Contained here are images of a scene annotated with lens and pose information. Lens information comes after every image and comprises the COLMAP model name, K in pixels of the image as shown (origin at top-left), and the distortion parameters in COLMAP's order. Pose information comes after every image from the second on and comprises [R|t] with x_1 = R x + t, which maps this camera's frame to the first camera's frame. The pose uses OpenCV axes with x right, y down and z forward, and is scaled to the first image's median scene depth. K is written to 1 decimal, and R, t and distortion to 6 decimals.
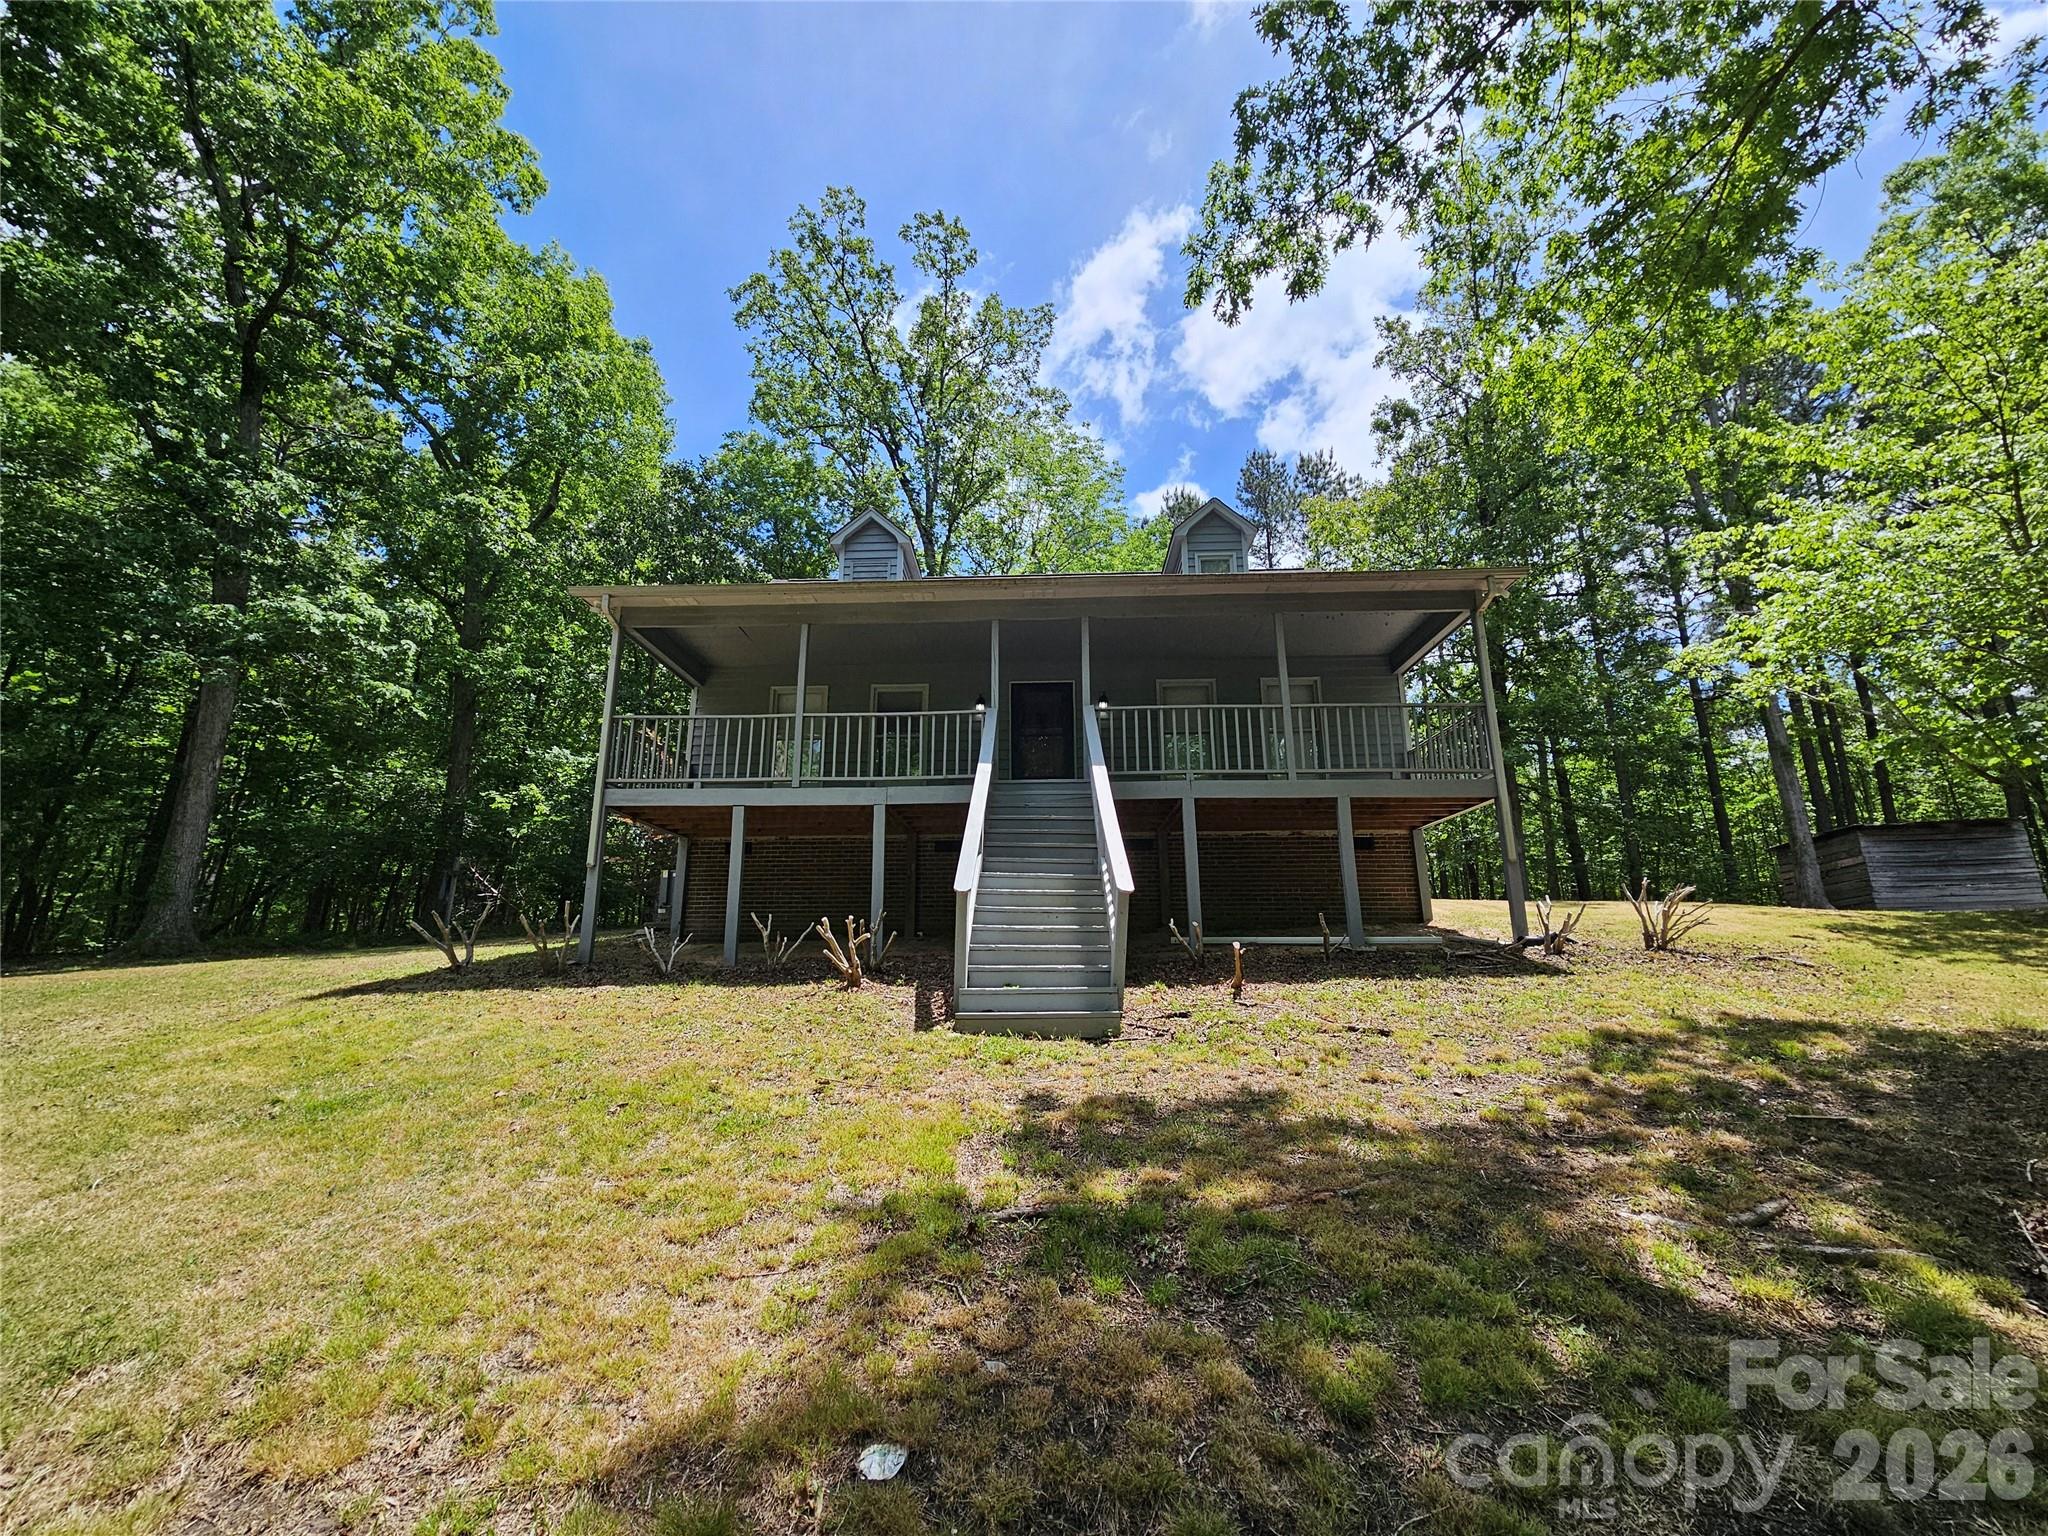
lens RADIAL K [[829.5, 0, 1022.9], [0, 829.5, 788.7], [0, 0, 1]] dist [-0.012982, -0.000635]
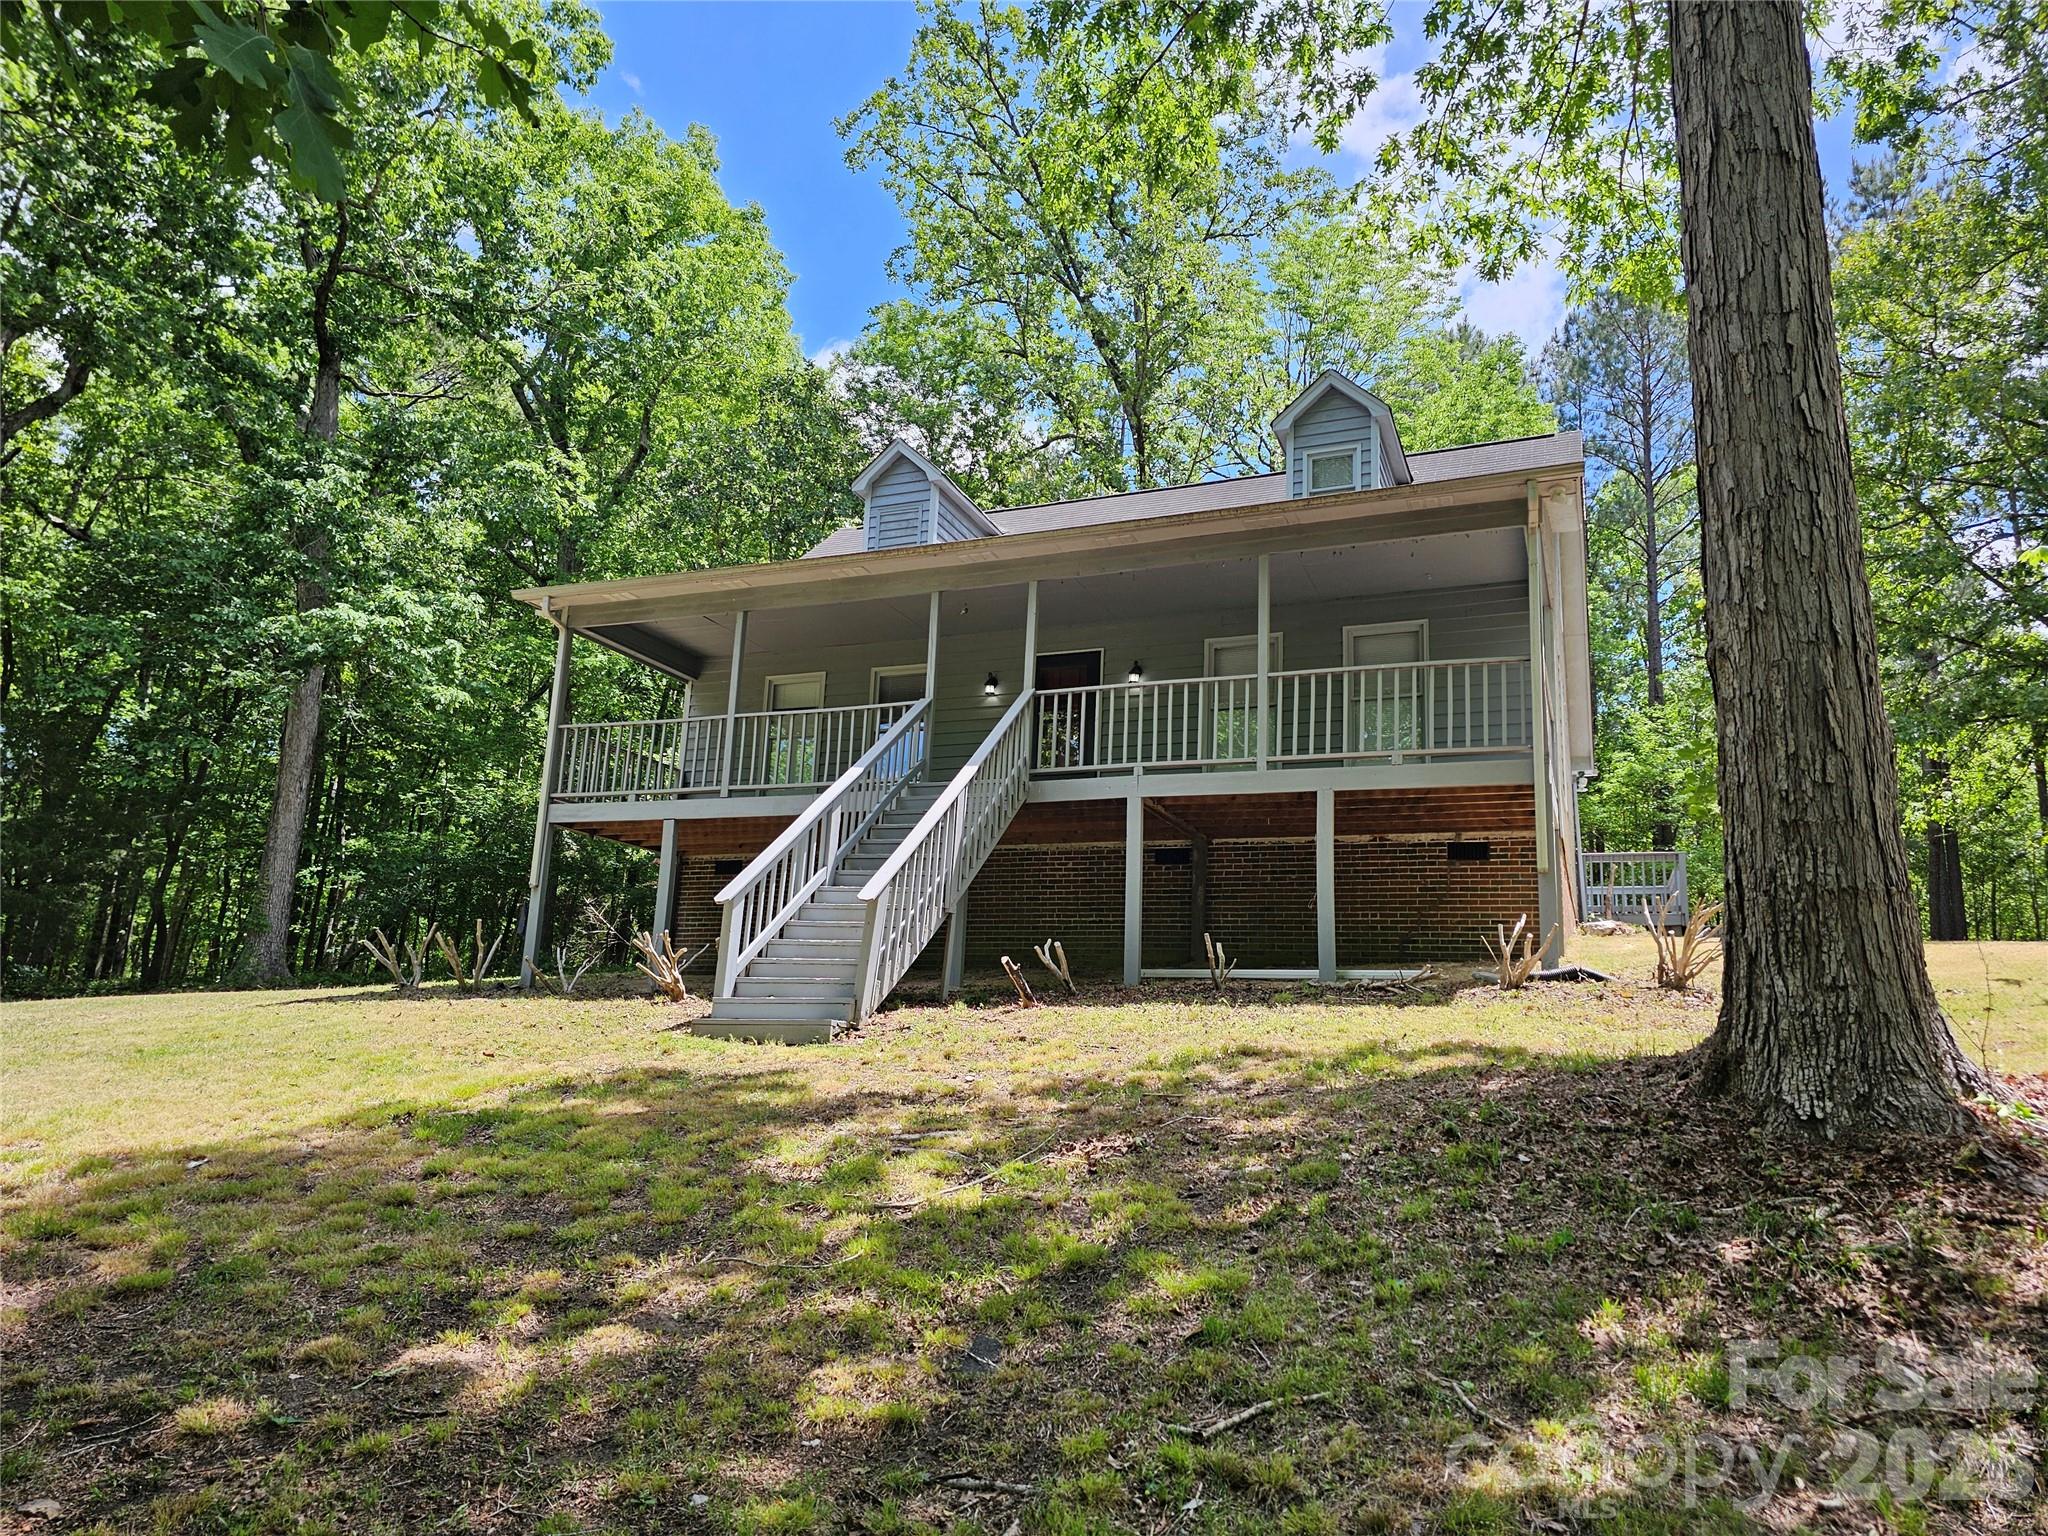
lens RADIAL K [[1359.5, 0, 1026.4], [0, 1359.5, 765.7], [0, 0, 1]] dist [0.039637, -0.040100]
pose [[0.938124, -0.036747, -0.344345, 0.350842], [0.033936, 0.999323, -0.014190, -0.002696], [0.344634, 0.001626, 0.938736, -0.178655]]
